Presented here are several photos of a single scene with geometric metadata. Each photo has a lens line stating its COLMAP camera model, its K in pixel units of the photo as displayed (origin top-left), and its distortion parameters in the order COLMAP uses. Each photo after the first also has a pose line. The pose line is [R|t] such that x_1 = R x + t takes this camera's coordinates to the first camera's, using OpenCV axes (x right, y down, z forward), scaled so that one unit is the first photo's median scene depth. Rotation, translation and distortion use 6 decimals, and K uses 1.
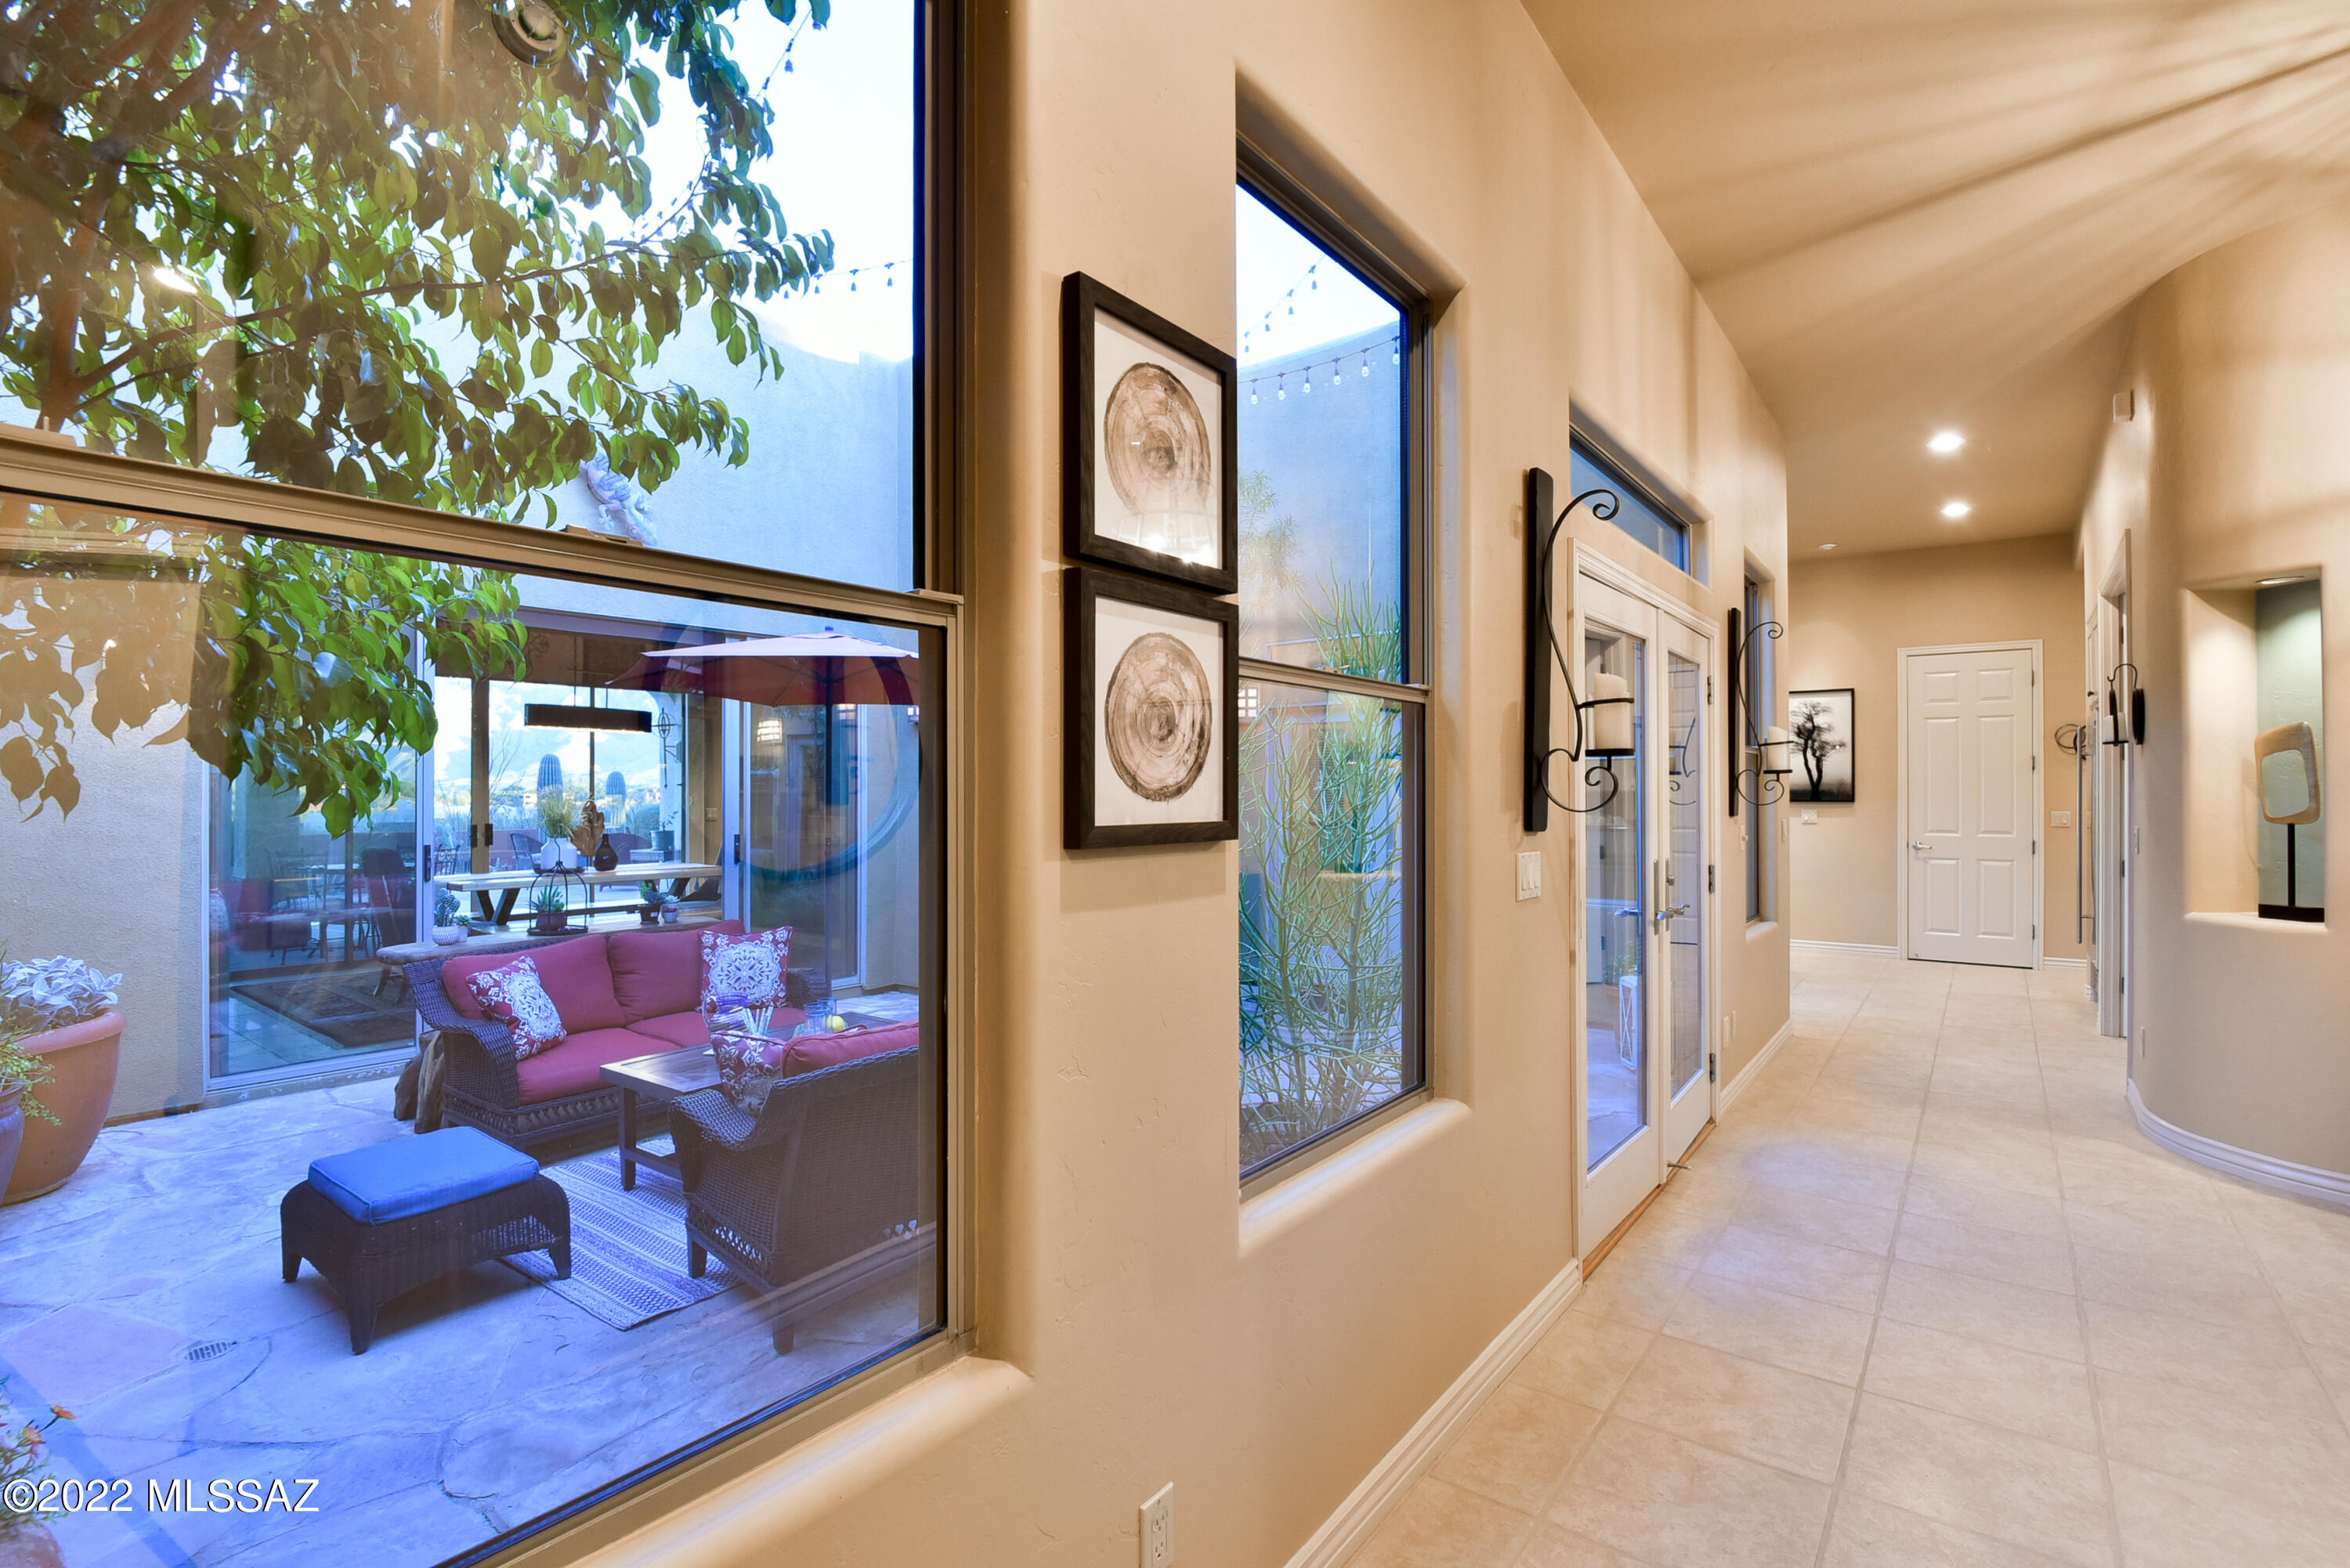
lens RADIAL K [[1081.6, 0, 1172.5], [0, 1081.6, 788.5], [0, 0, 1]] dist [-0.010474, -0.005596]
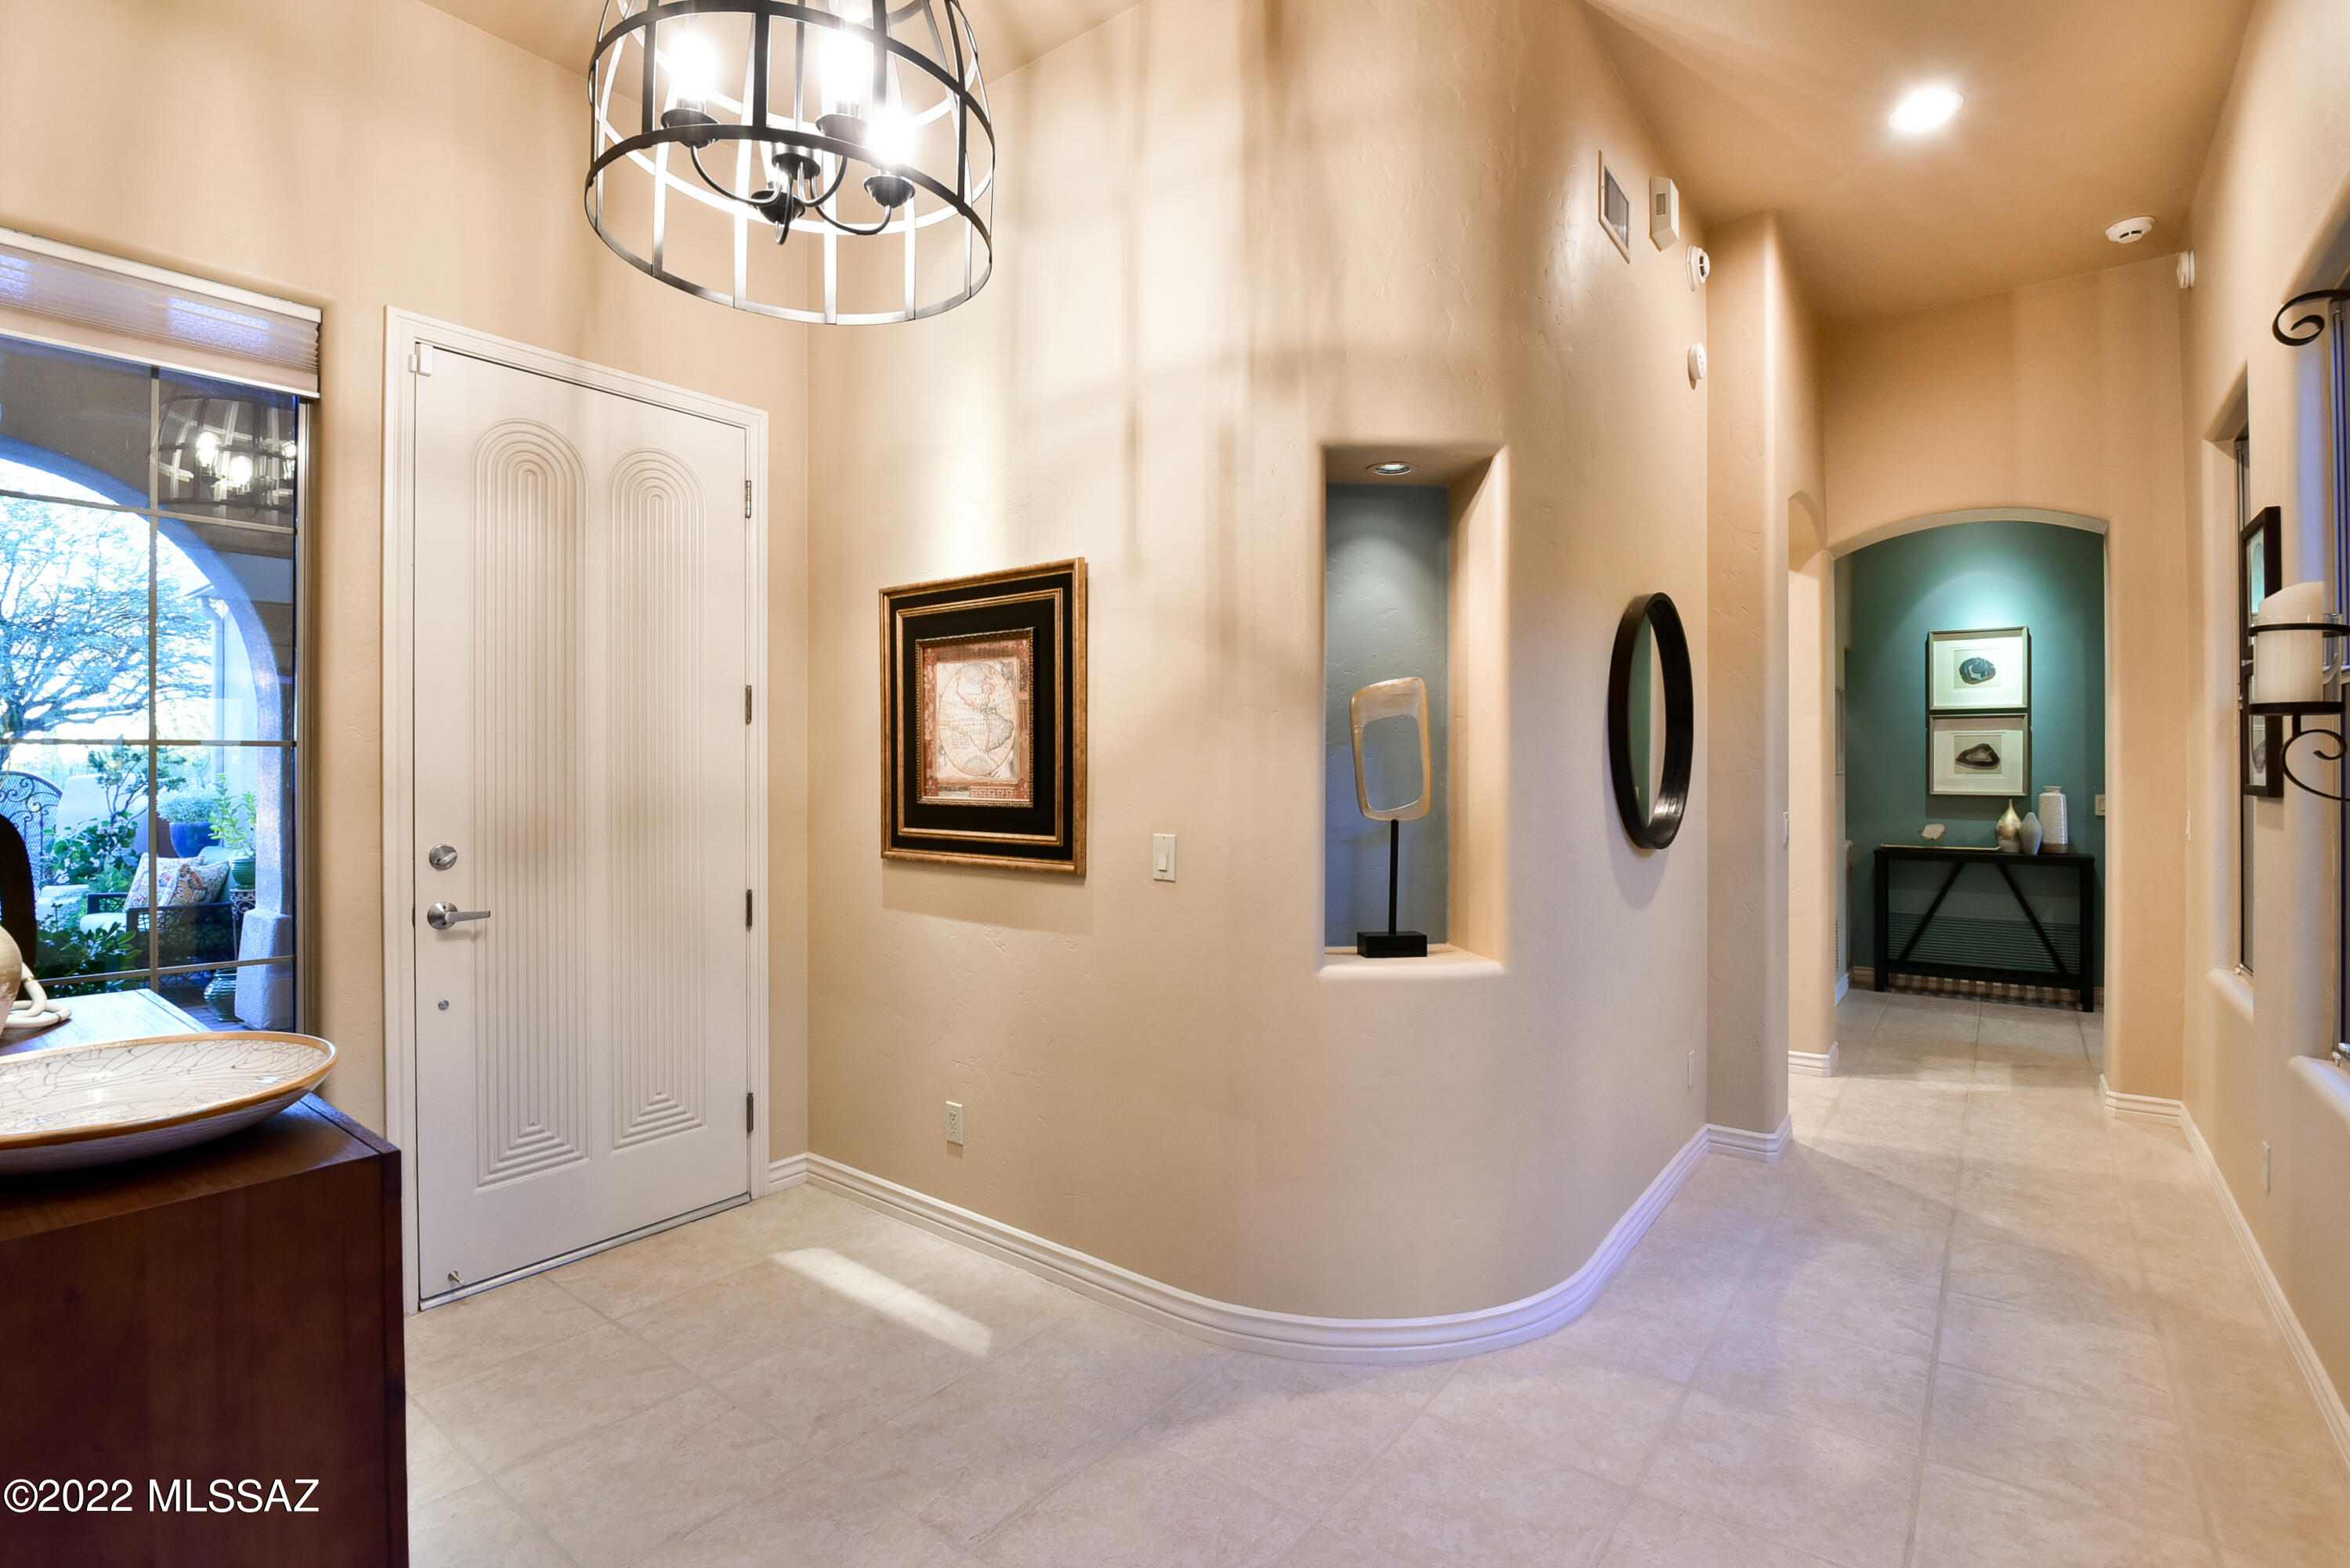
lens RADIAL K [[1081.6, 0, 1183.4], [0, 1081.6, 781.2], [0, 0, 1]] dist [-0.010474, -0.005596]
pose [[-0.999984, 0.003518, 0.004442, 1.258766], [0.003500, 0.999986, -0.004033, 0.014993], [-0.004456, -0.004017, -0.999982, 1.931846]]
